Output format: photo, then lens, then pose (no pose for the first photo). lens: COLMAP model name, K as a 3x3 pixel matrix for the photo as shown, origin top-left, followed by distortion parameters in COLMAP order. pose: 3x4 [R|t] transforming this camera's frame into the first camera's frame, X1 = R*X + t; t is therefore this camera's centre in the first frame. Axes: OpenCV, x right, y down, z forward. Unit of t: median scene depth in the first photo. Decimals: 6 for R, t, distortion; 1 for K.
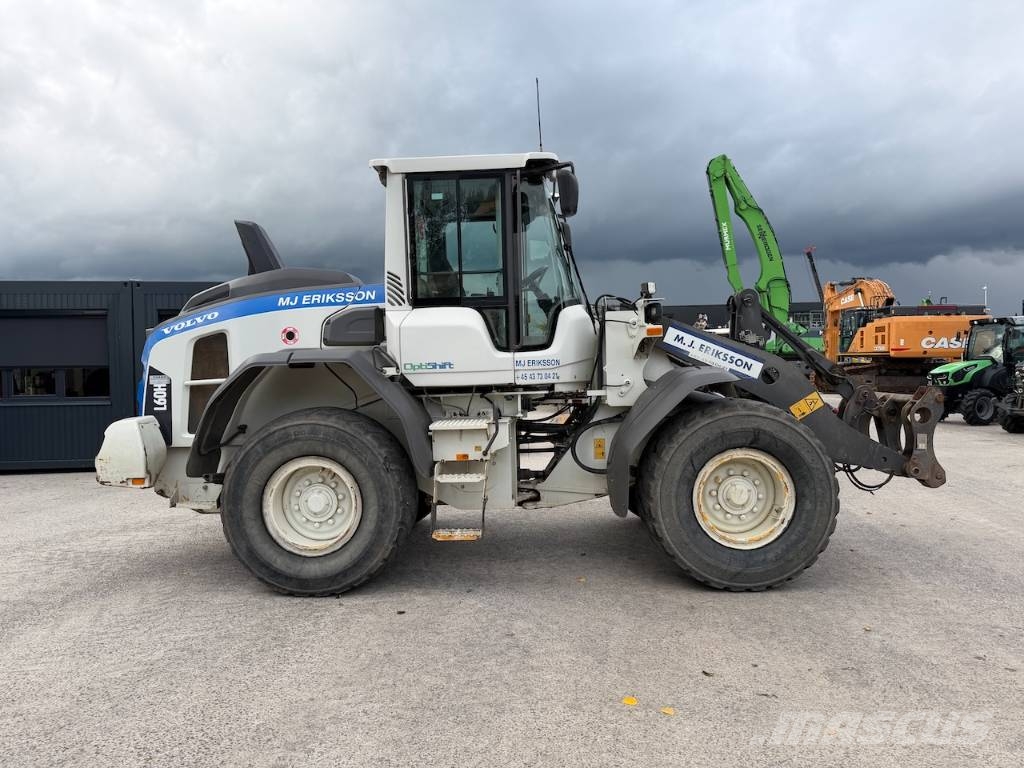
lens RADIAL K [[711.5, 0, 512.0], [0, 711.5, 384.0], [0, 0, 1]] dist [0.121899, -0.203989]
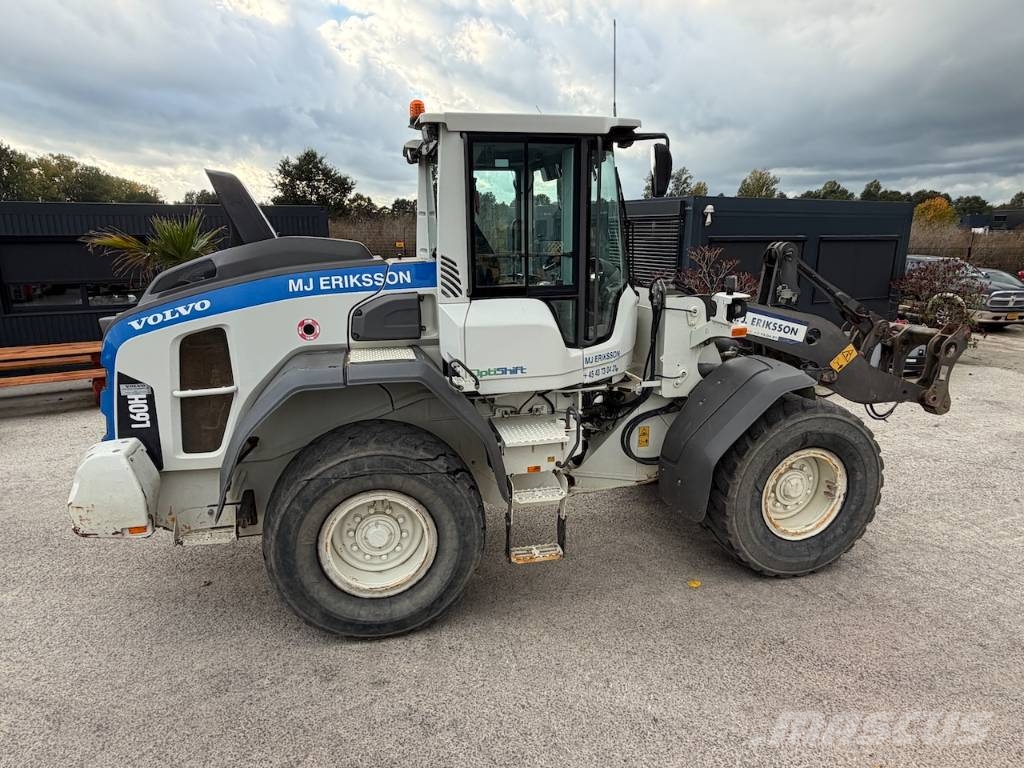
lens RADIAL K [[608.2, 0, 500.2], [0, 608.2, 385.5], [0, 0, 1]] dist [-0.001165, 0.000457]
pose [[0.962108, -0.050352, 0.267980, -0.301798], [-0.004329, 0.979858, 0.199650, -0.150163], [-0.272635, -0.193245, 0.942511, 0.296055]]
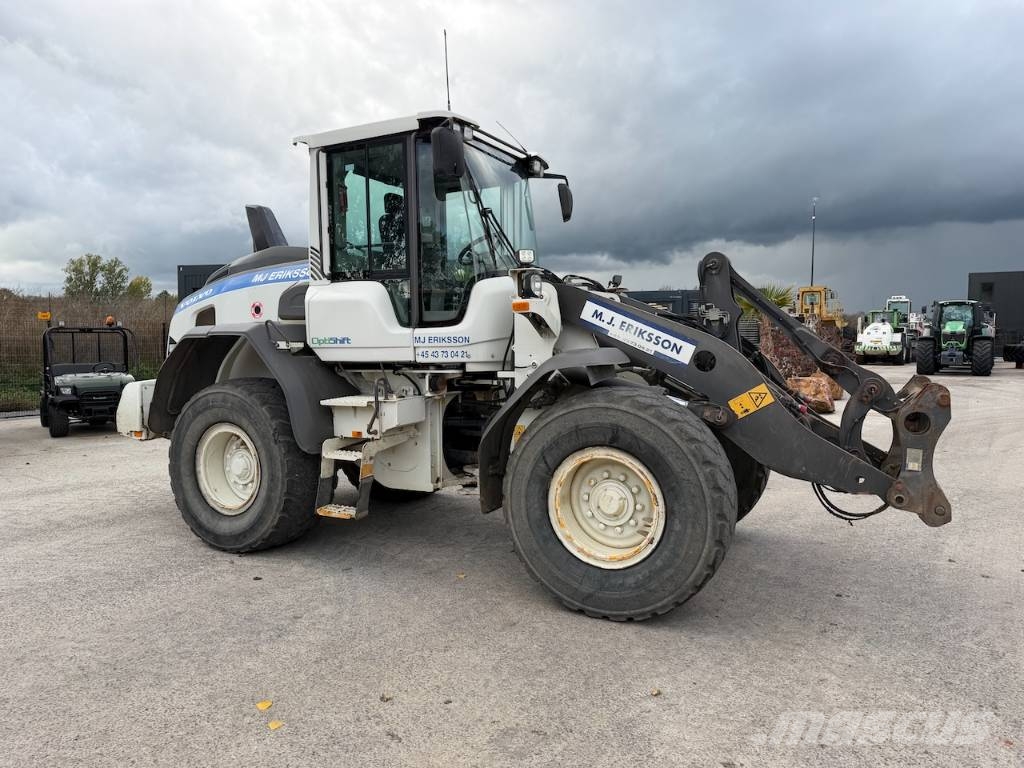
lens RADIAL K [[711.5, 0, 512.0], [0, 711.5, 384.0], [0, 0, 1]] dist [0.121899, -0.203989]
pose [[0.904051, 0.044263, -0.425127, 0.523780], [-0.028914, 0.998678, 0.042493, -0.014342], [0.426446, -0.026123, 0.904136, 0.193626]]
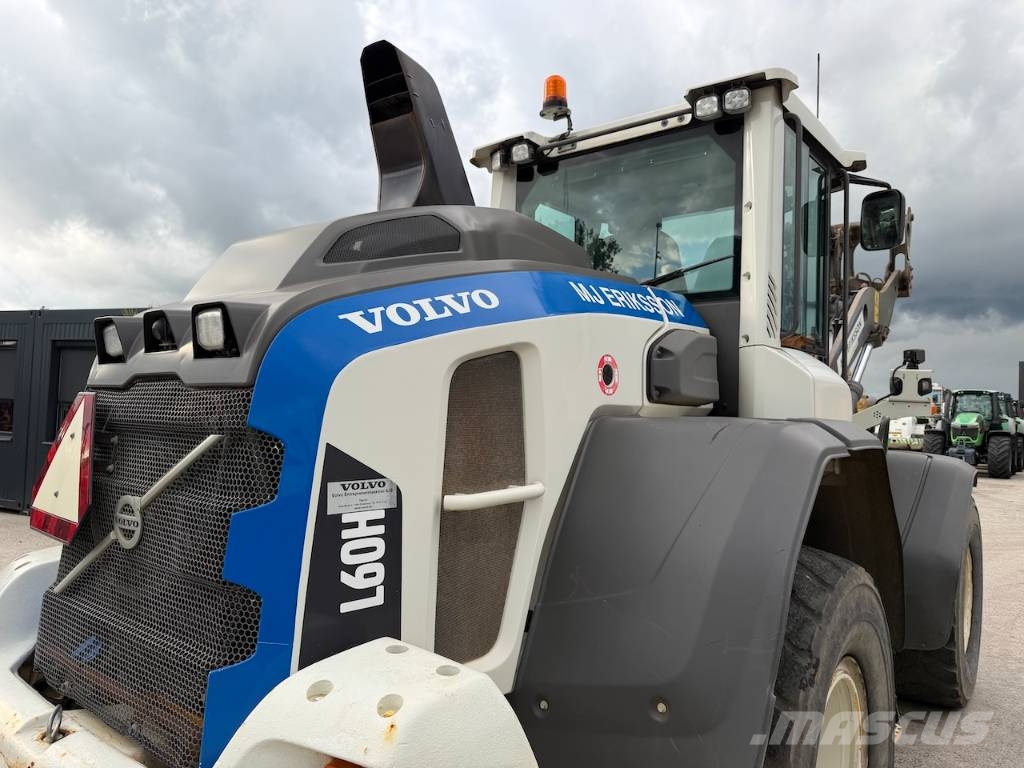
lens RADIAL K [[715.9, 0, 517.7], [0, 715.9, 380.4], [0, 0, 1]] dist [0.123711, -0.206895]
pose [[0.570078, 0.073685, 0.818279, -0.722051], [-0.014827, 0.996731, -0.079425, -0.030366], [-0.821457, 0.033146, 0.569307, 0.839800]]
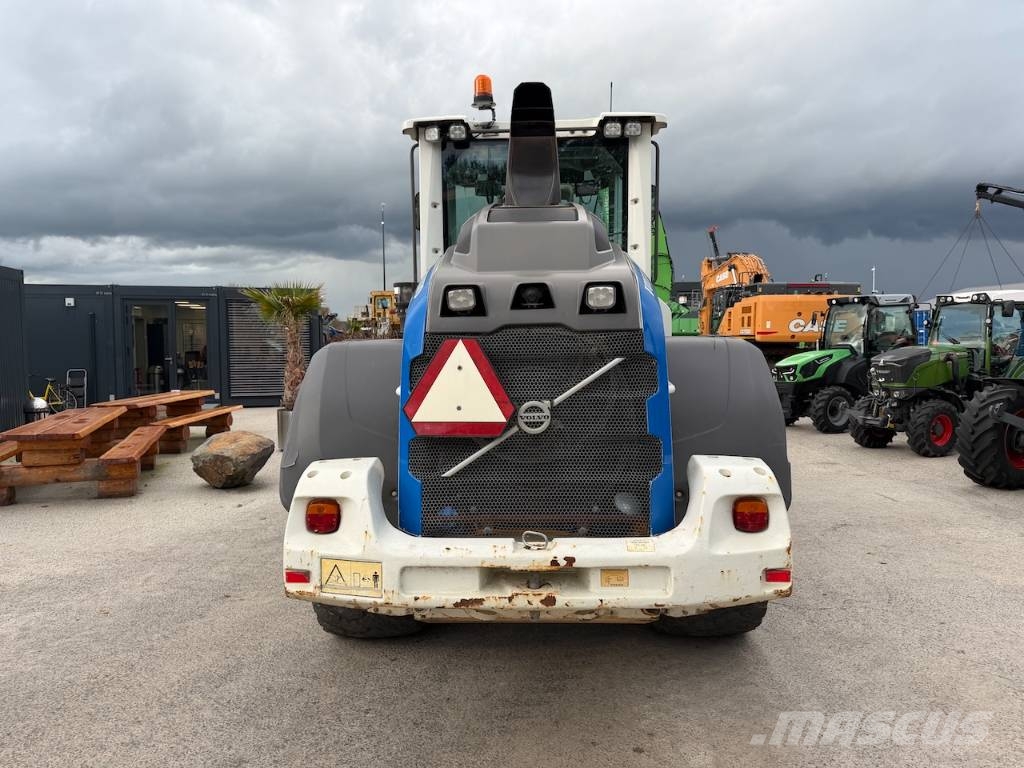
lens RADIAL K [[711.5, 0, 512.0], [0, 711.5, 384.0], [0, 0, 1]] dist [0.121899, -0.203989]
pose [[0.000086, -0.042280, 0.999106, -1.038610], [0.037571, 0.998401, 0.042247, -0.036179], [-0.999294, 0.037533, 0.001674, 1.164885]]
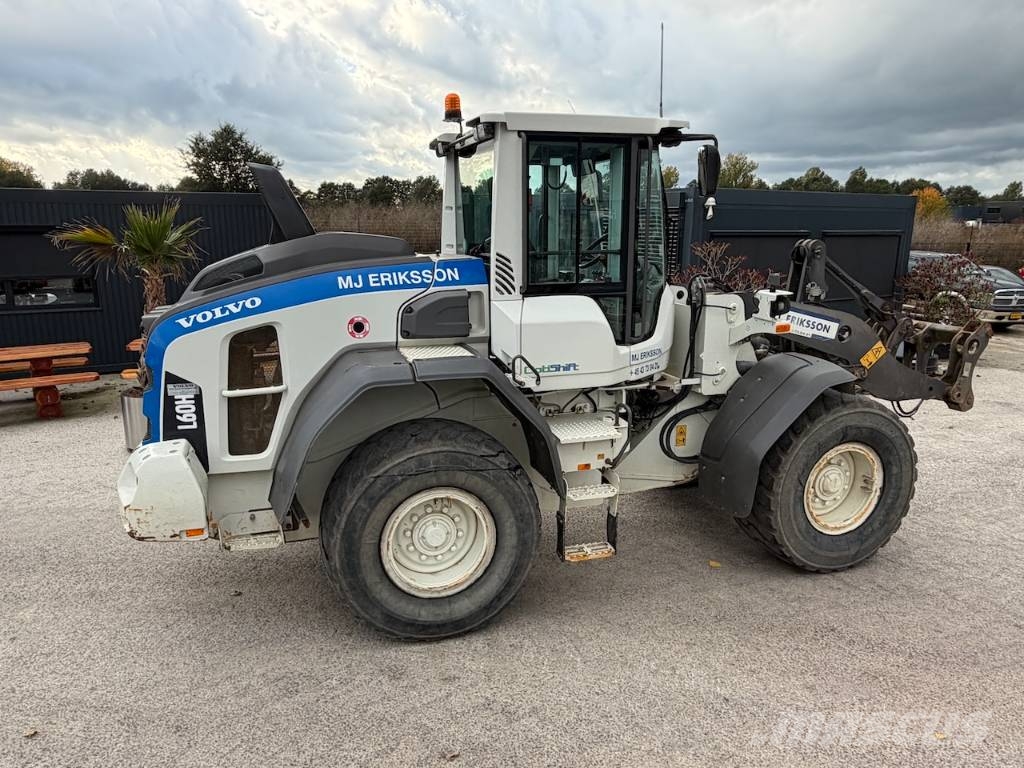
lens RADIAL K [[702.0, 0, 495.2], [0, 702.0, 387.3], [0, 0, 1]] dist [-0.000053, -0.000639]
pose [[0.941266, -0.054800, 0.333189, -0.449555], [-0.007839, 0.982931, 0.183810, -0.153043], [-0.337575, -0.175626, 0.924770, 0.229246]]
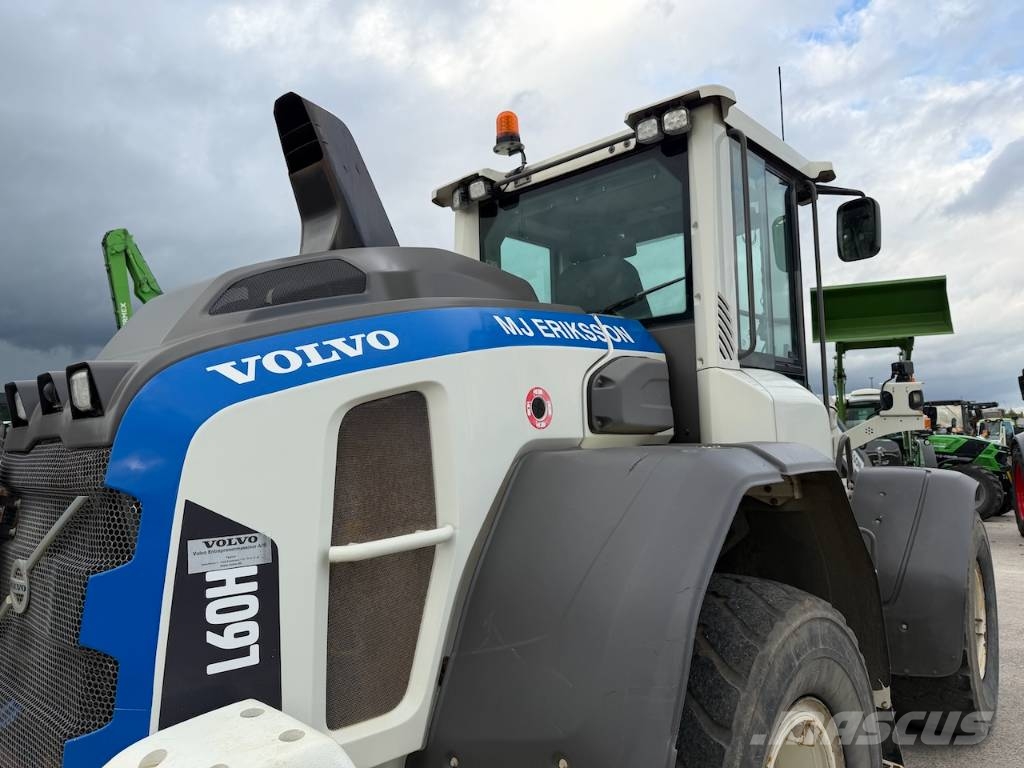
lens RADIAL K [[711.5, 0, 512.0], [0, 711.5, 384.0], [0, 0, 1]] dist [0.121899, -0.203989]
pose [[0.628460, 0.071100, 0.774586, -0.670275], [0.036030, 0.992084, -0.120298, -0.033386], [-0.777007, 0.103511, 0.620923, 0.790763]]
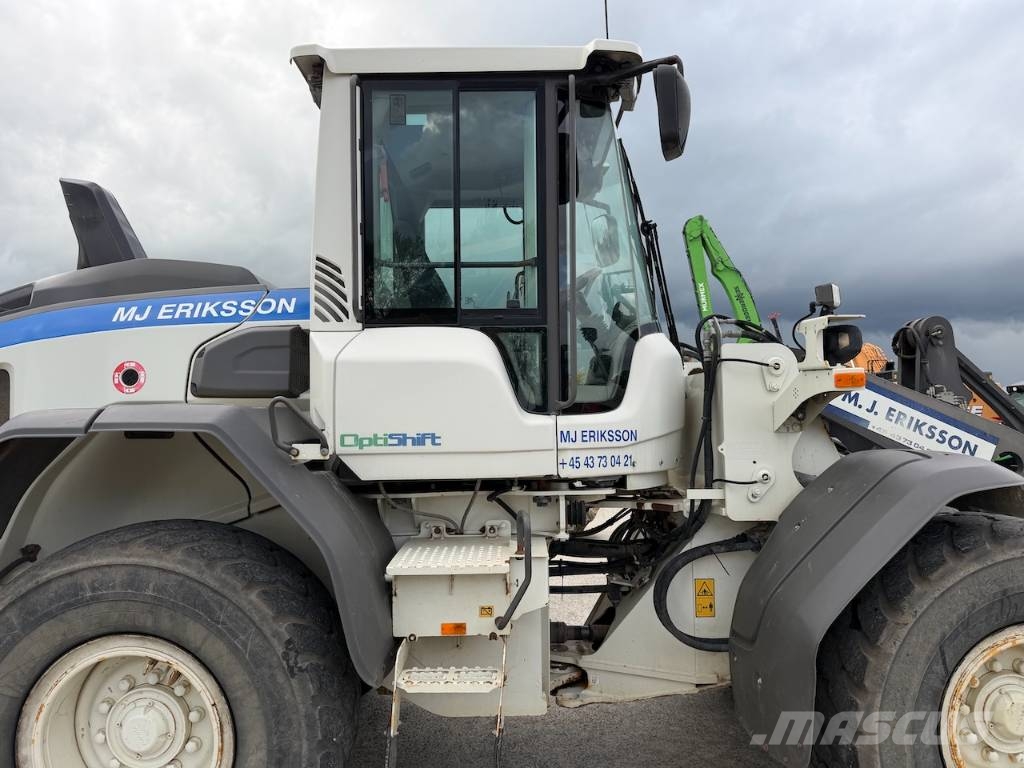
lens RADIAL K [[711.5, 0, 512.0], [0, 711.5, 384.0], [0, 0, 1]] dist [0.121899, -0.203989]
pose [[0.998521, 0.020475, 0.050359, -0.055932], [-0.016199, 0.996343, -0.083895, -0.022958], [-0.051893, 0.082955, 0.995201, 0.476087]]
